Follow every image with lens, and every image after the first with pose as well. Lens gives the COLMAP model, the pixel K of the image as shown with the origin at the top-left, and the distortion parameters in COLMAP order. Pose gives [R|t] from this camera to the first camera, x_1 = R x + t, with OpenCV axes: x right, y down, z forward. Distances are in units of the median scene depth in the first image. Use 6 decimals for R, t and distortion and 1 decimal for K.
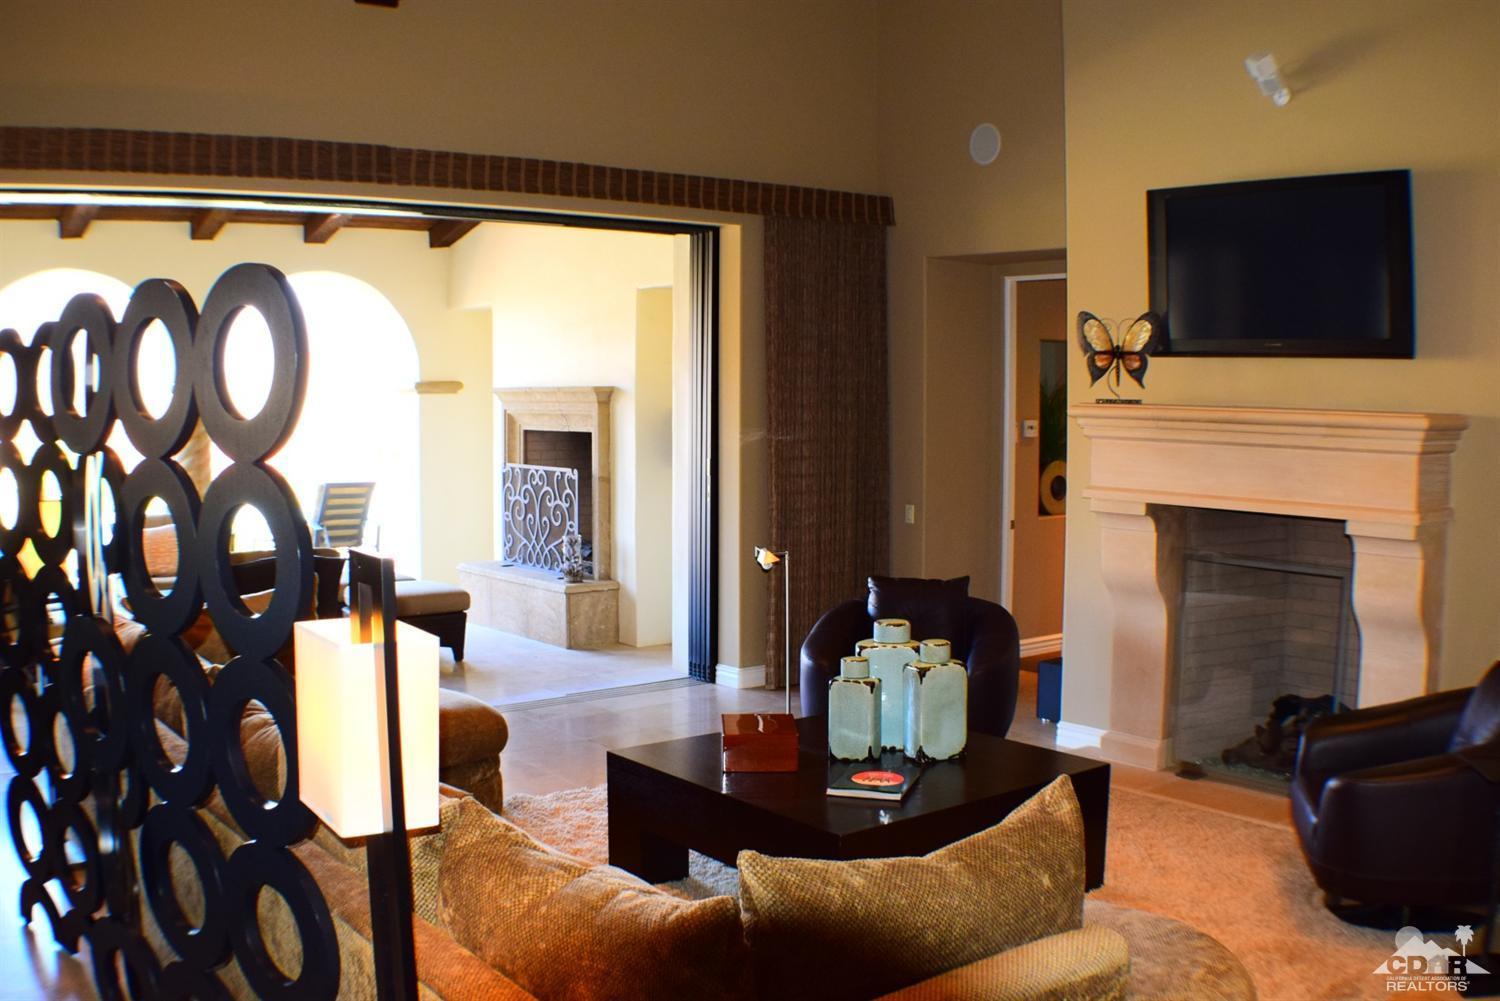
lens RADIAL K [[1406.8, 0, 752.9], [0, 1406.8, 512.7], [0, 0, 1]] dist [-0.322862, 0.114139]
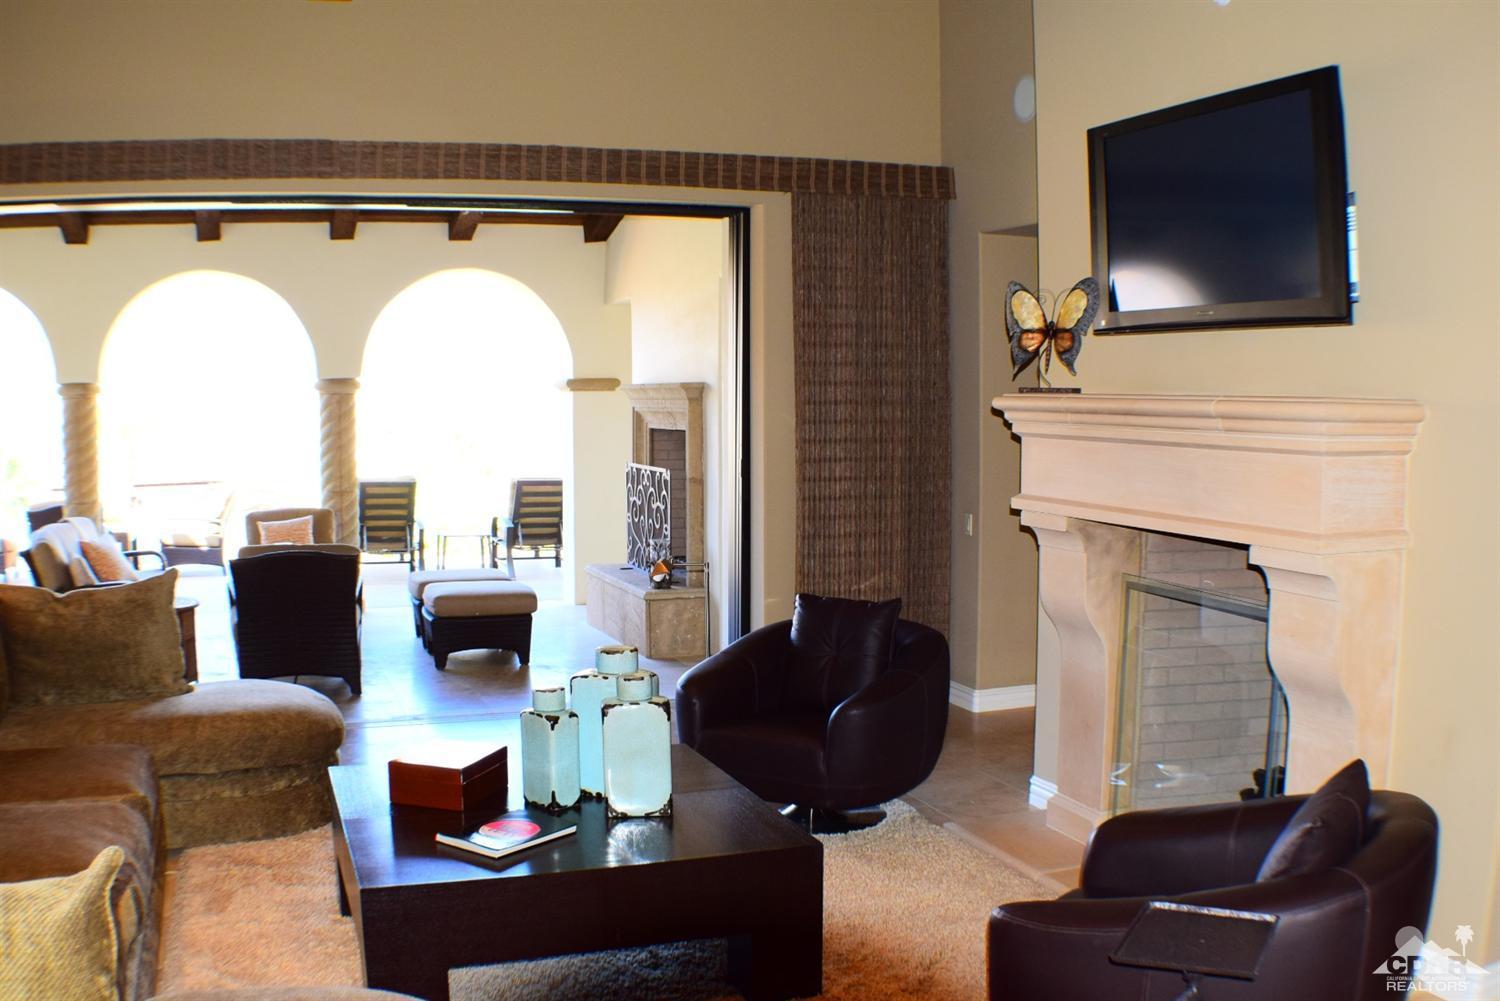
lens RADIAL K [[1406.8, 0, 752.9], [0, 1406.8, 512.7], [0, 0, 1]] dist [-0.322862, 0.114139]
pose [[0.953350, 0.020691, -0.301157, 0.312323], [-0.021433, 0.999770, 0.000842, -0.005411], [0.301105, 0.005652, 0.953574, 0.152299]]
